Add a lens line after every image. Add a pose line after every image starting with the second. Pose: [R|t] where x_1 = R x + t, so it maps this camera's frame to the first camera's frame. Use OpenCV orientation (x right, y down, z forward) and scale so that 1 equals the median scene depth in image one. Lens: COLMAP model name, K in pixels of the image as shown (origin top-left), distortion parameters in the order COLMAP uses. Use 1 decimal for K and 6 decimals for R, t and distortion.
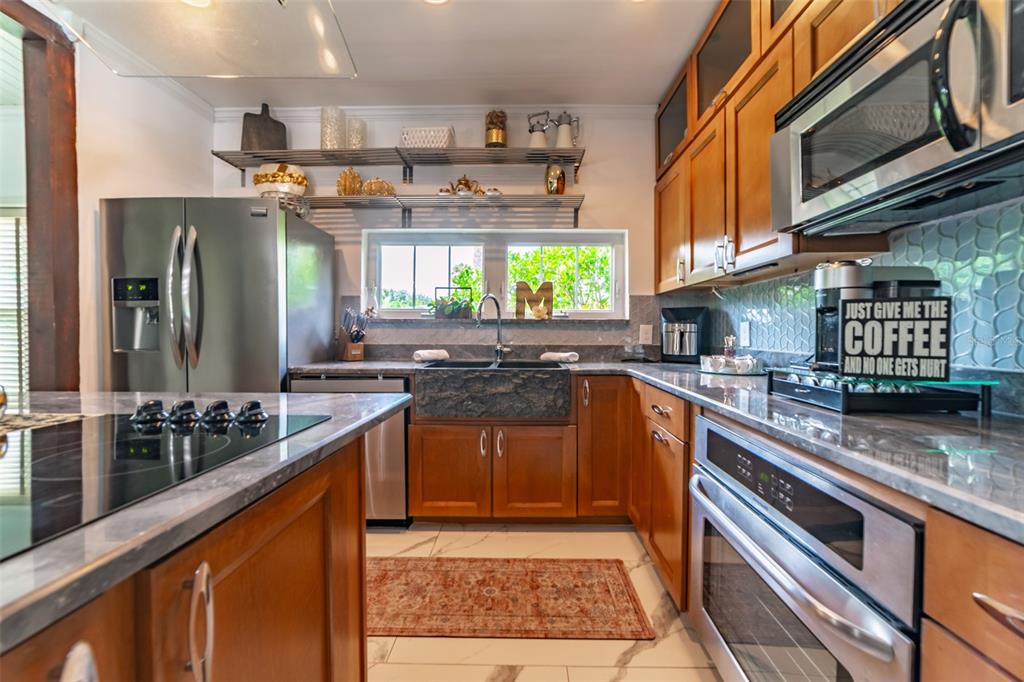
lens RADIAL K [[400.8, 0, 510.1], [0, 400.8, 335.4], [0, 0, 1]] dist [-0.000929, 0.000016]
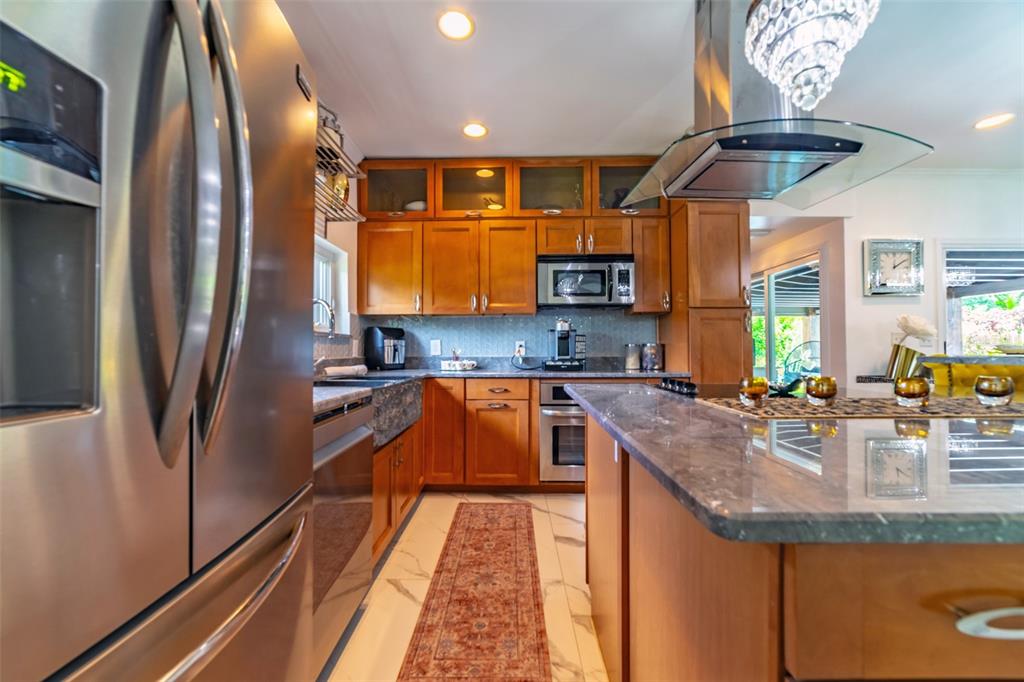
lens RADIAL K [[407.2, 0, 512.0], [0, 407.2, 341.0], [0, 0, 1]] dist [-0.000658, 0.000068]
pose [[-0.024395, 0.020515, 0.999492, -1.213547], [0.012480, 0.999718, -0.020215, 0.006889], [-0.999624, 0.011981, -0.024644, 0.838816]]
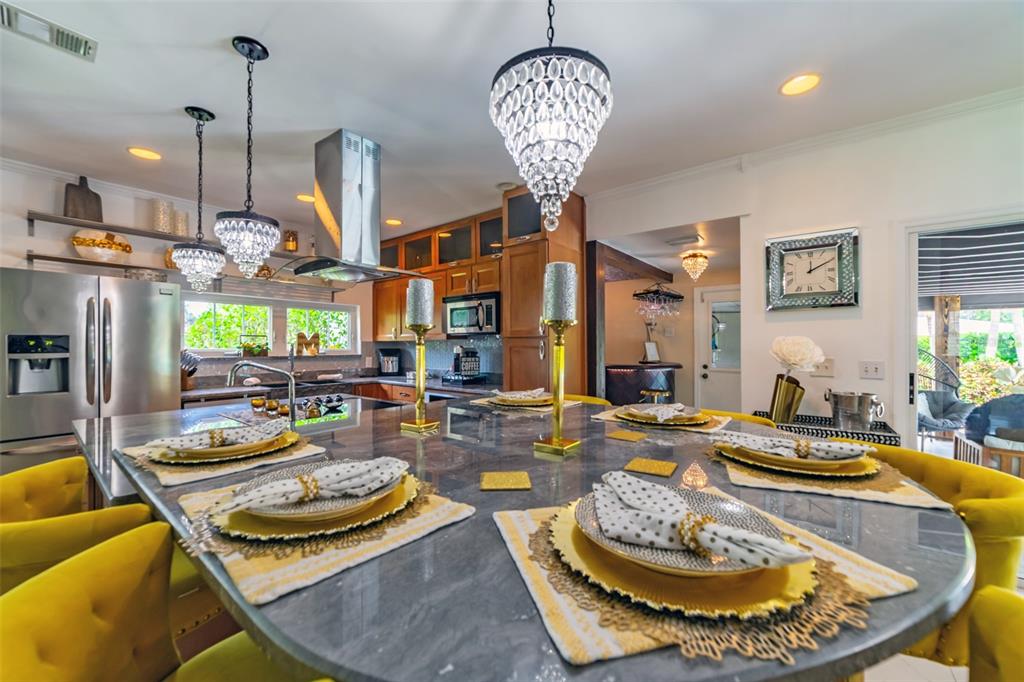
lens RADIAL K [[407.2, 0, 512.0], [0, 407.2, 341.0], [0, 0, 1]] dist [-0.000658, 0.000068]
pose [[0.604988, 0.005543, 0.796215, -1.132669], [0.009919, 0.999846, -0.014497, -0.098661], [-0.796173, 0.016668, 0.604840, -1.007189]]
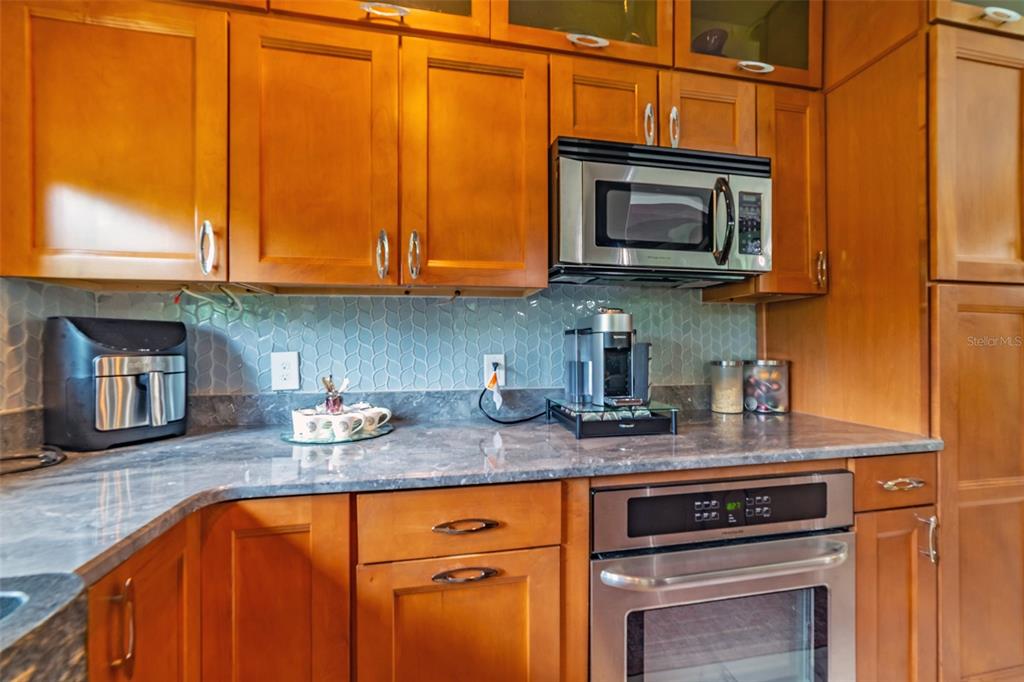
lens RADIAL K [[409.8, 0, 521.1], [0, 409.8, 342.7], [0, 0, 1]] dist [-0.031773, 0.012155]
pose [[-0.251280, 0.004259, 0.967905, -0.157547], [0.012542, 0.999921, -0.001144, -0.051511], [-0.967833, 0.011853, -0.251314, 0.910150]]
